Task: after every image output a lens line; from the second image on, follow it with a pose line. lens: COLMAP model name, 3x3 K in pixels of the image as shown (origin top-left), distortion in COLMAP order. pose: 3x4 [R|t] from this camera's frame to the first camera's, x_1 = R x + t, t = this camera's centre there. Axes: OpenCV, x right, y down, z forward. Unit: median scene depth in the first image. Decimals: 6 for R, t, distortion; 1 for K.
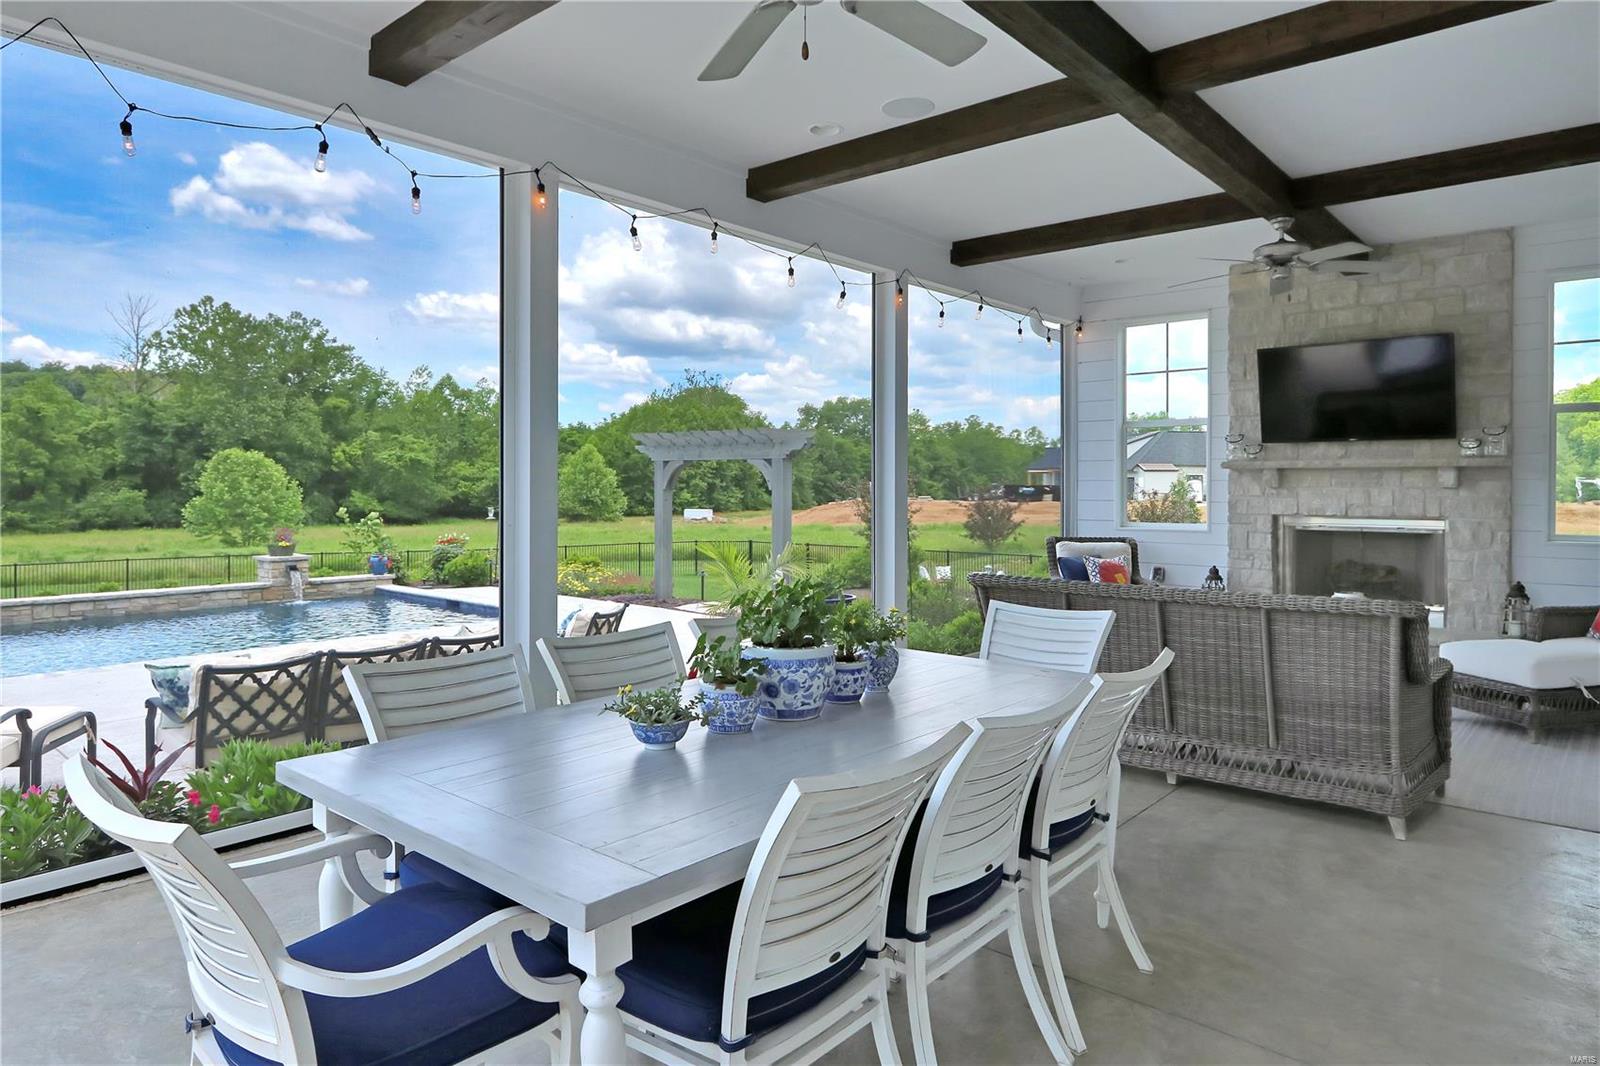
lens RADIAL K [[975.9, 0, 798.3], [0, 975.9, 475.8], [0, 0, 1]] dist [0.032800, -0.000069]
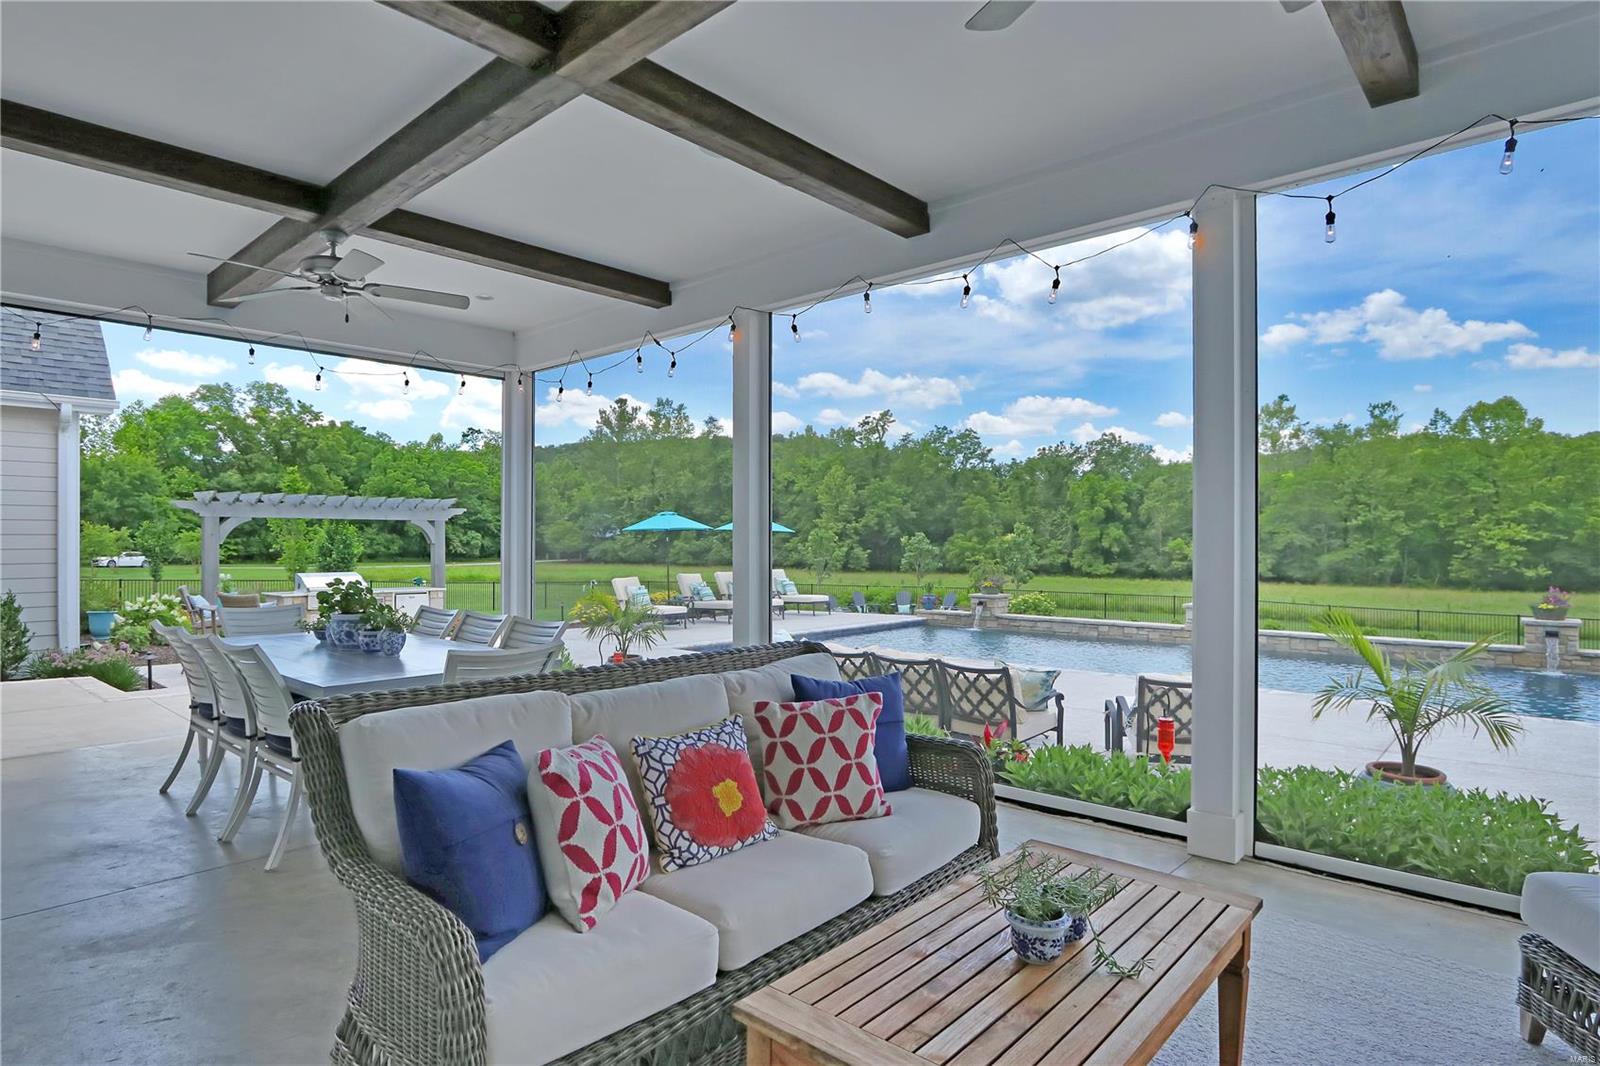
lens RADIAL K [[881.7, 0, 787.6], [0, 881.7, 530.8], [0, 0, 1]] dist [0.004032, 0.000155]
pose [[-0.052372, -0.018859, -0.998450, 0.638816], [0.012024, 0.999737, -0.019514, 0.016257], [0.998555, -0.013027, -0.052131, 0.718289]]
